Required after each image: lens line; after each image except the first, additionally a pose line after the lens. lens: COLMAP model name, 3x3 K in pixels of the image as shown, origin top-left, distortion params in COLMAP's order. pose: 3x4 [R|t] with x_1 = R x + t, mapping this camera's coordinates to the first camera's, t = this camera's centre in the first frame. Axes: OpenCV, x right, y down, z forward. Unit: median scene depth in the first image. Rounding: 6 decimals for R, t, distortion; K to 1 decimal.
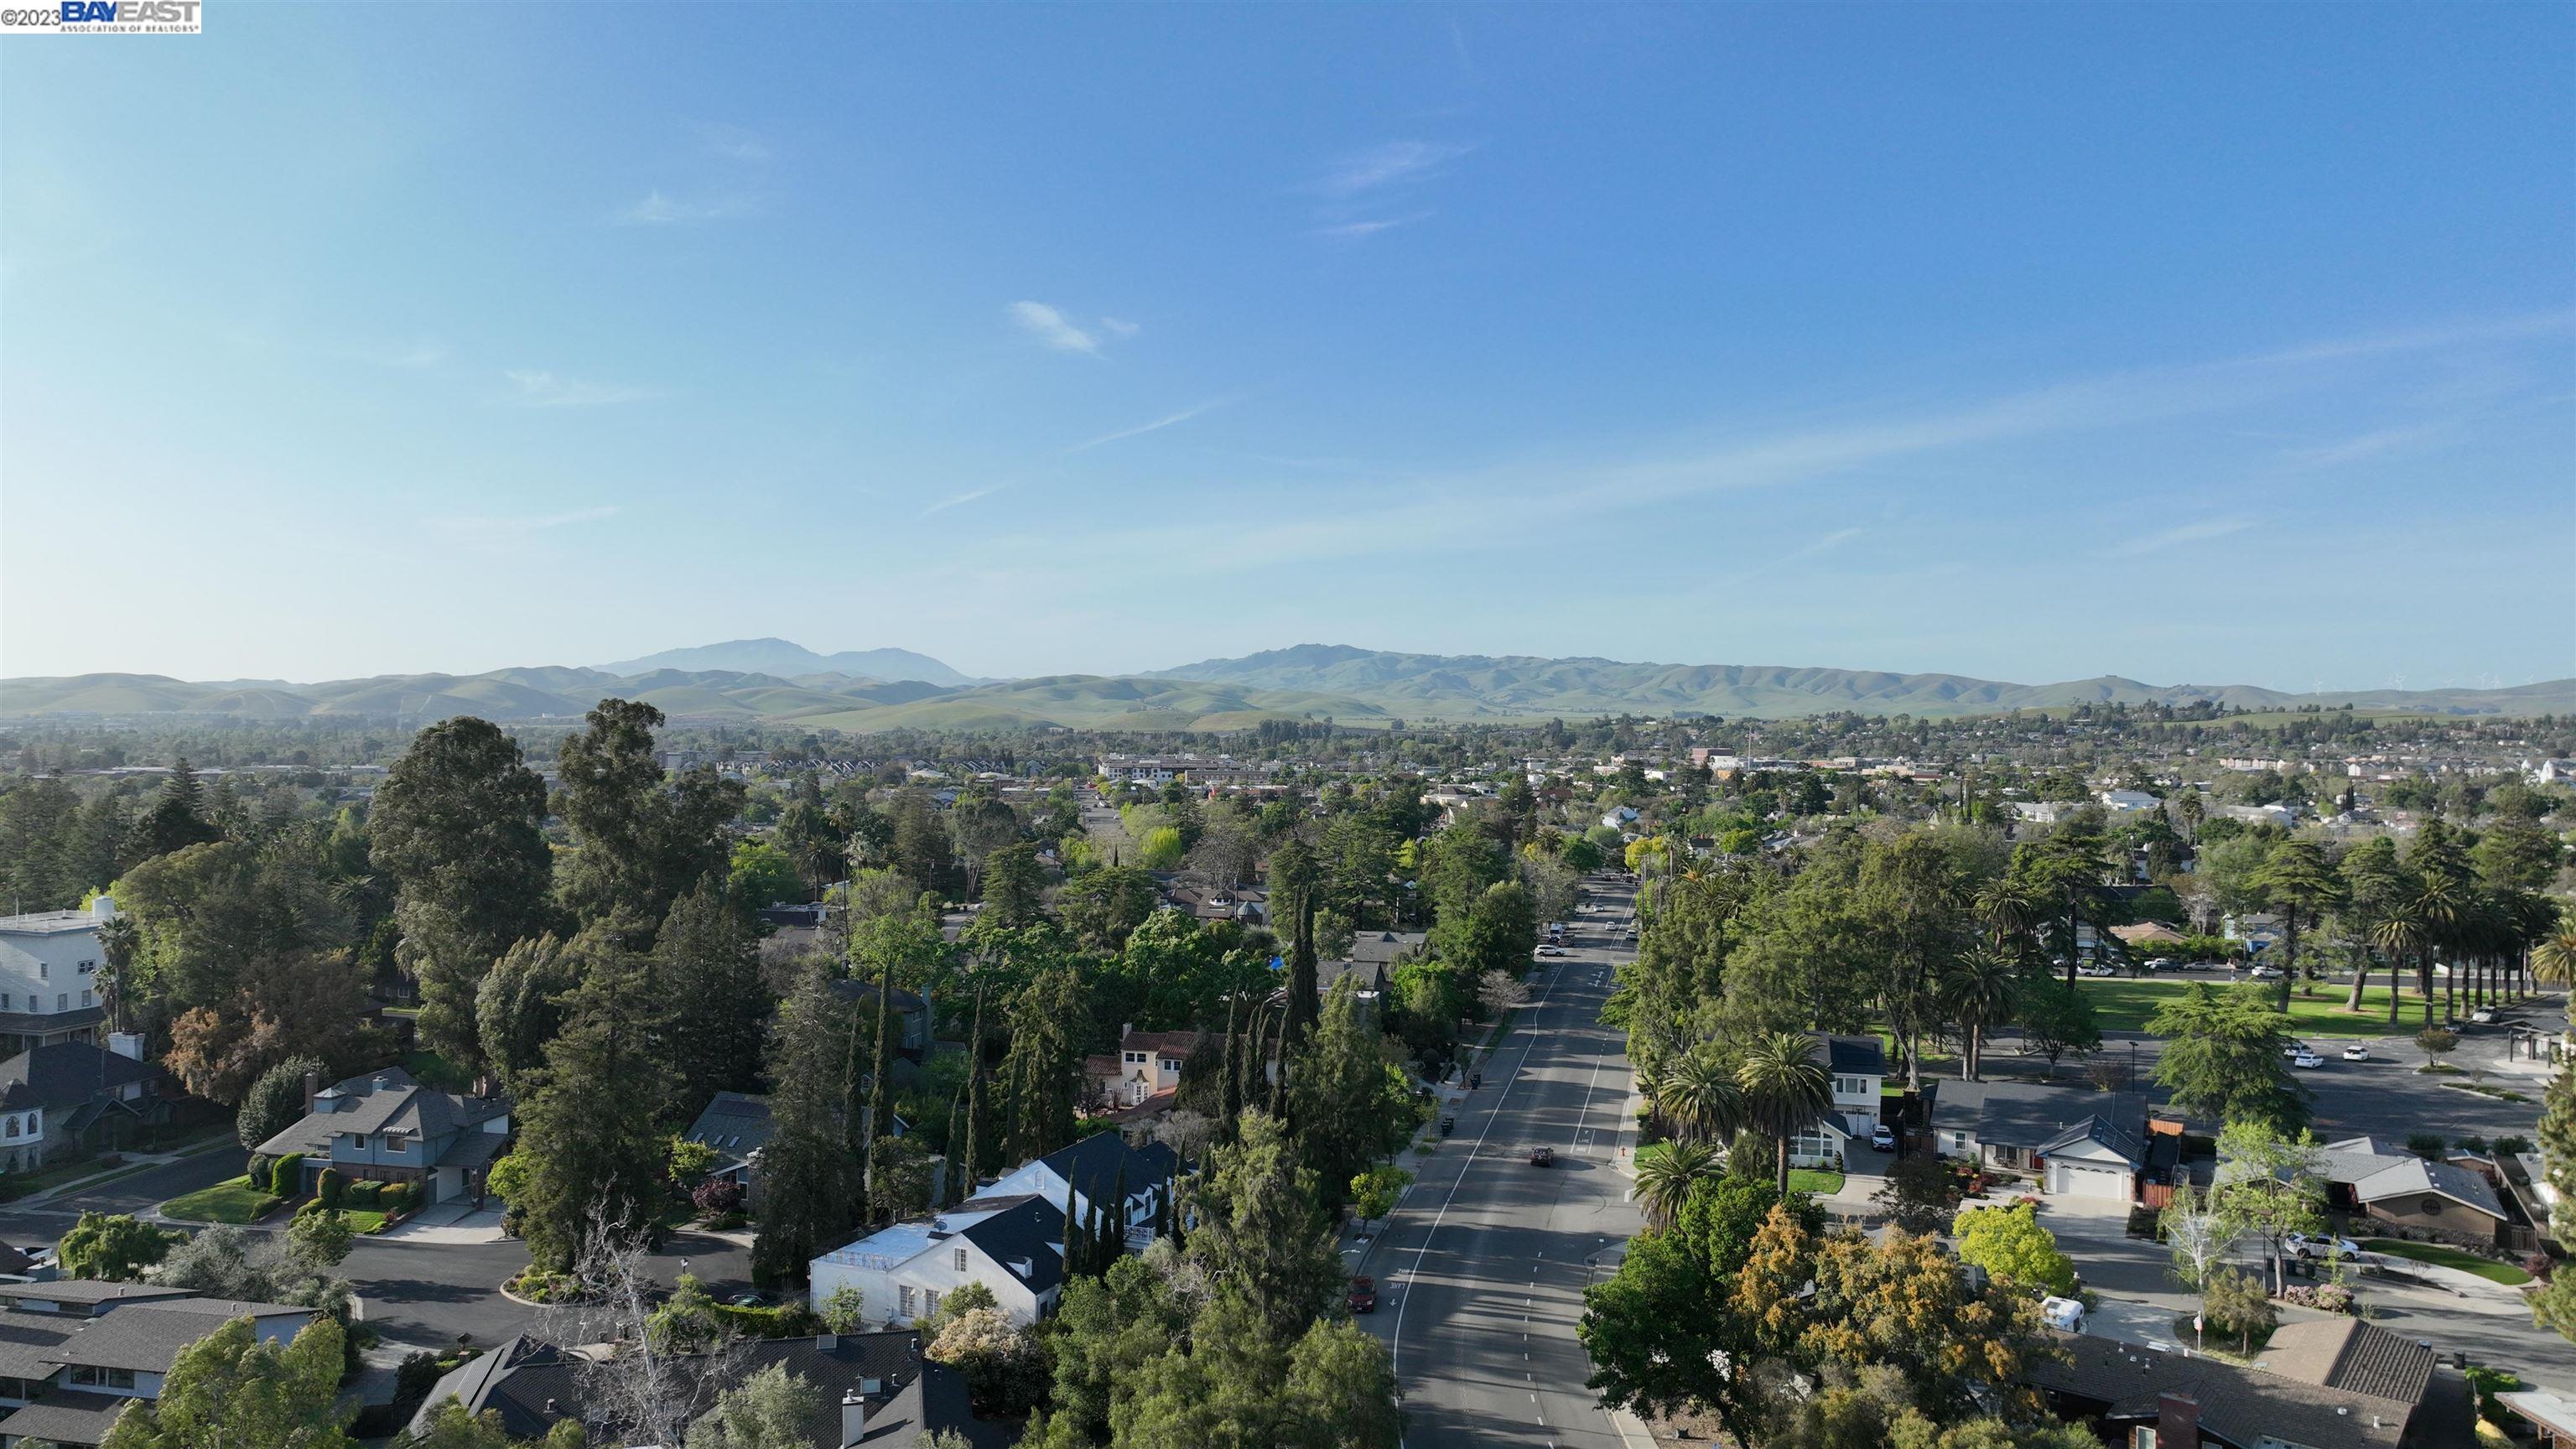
lens RADIAL K [[1813.6, 0, 1291.2], [0, 1813.6, 716.7], [0, 0, 1]] dist [0.000501, 0.013499]
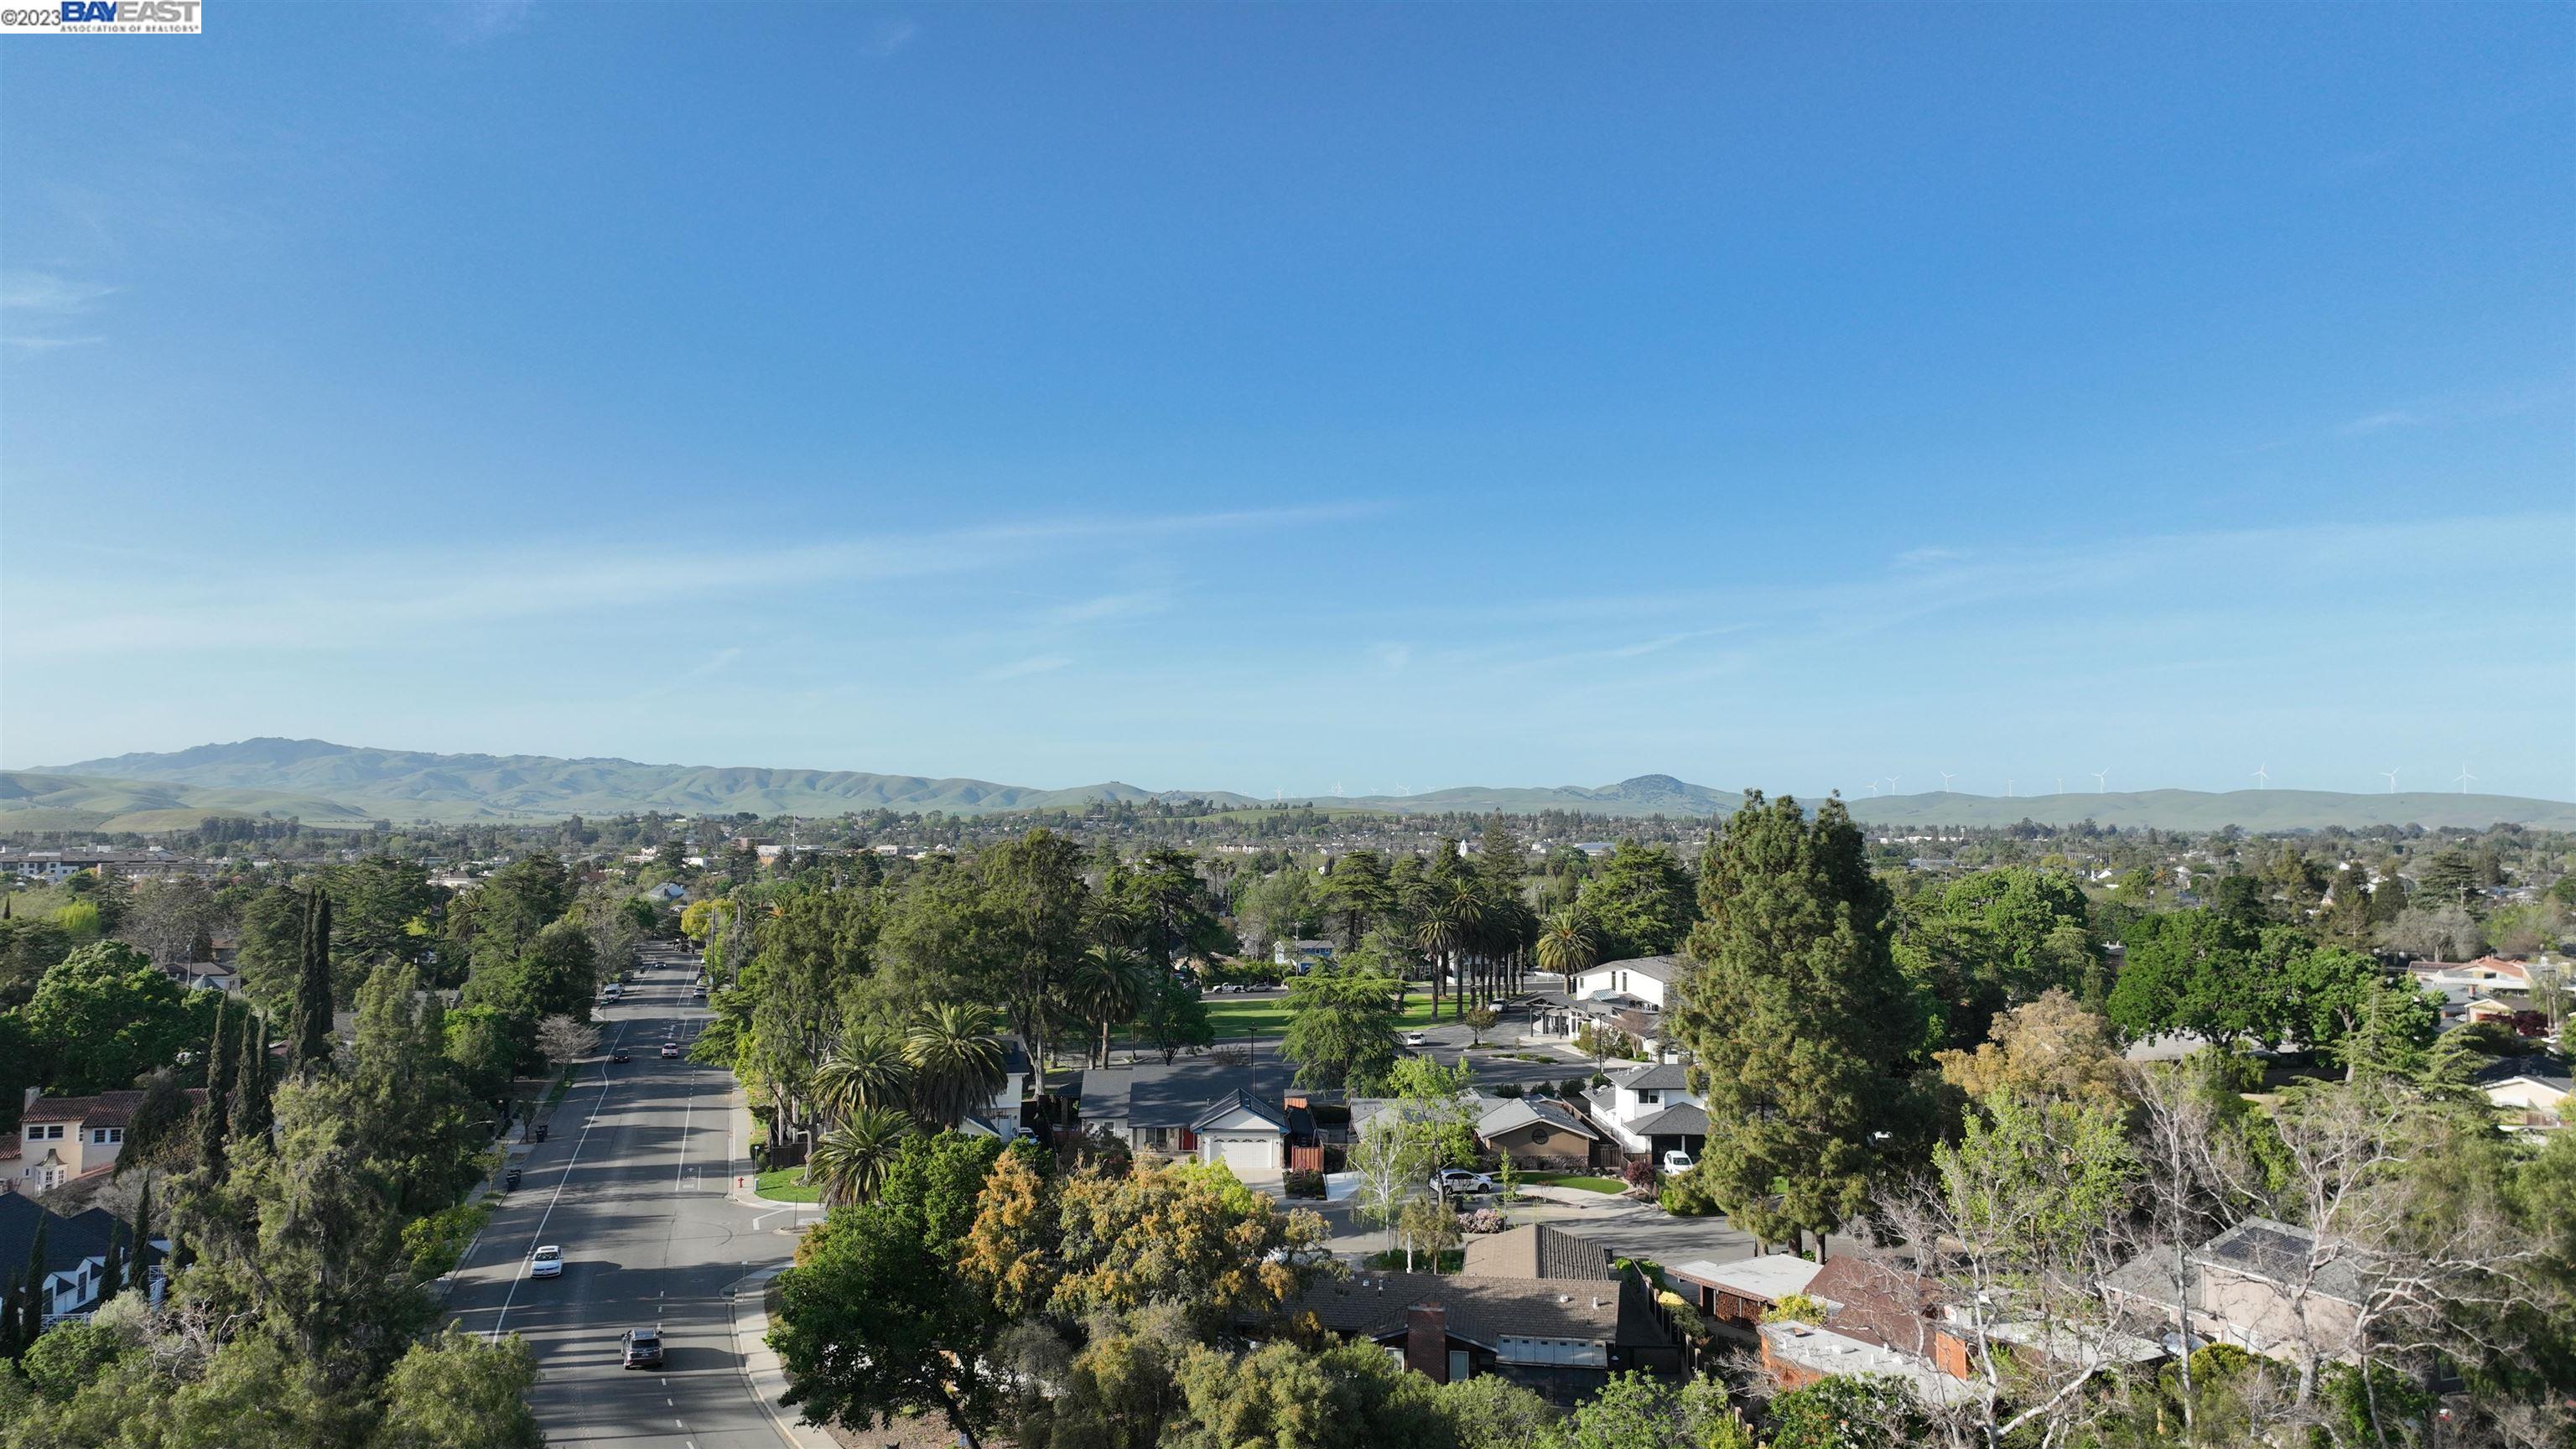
lens RADIAL K [[1813.6, 0, 1291.2], [0, 1813.6, 716.7], [0, 0, 1]] dist [0.000501, 0.013499]
pose [[0.865722, 0.028829, 0.499695, -0.018884], [0.001137, 0.998224, -0.059561, 0.053698], [-0.500524, 0.052131, 0.864152, 0.090594]]
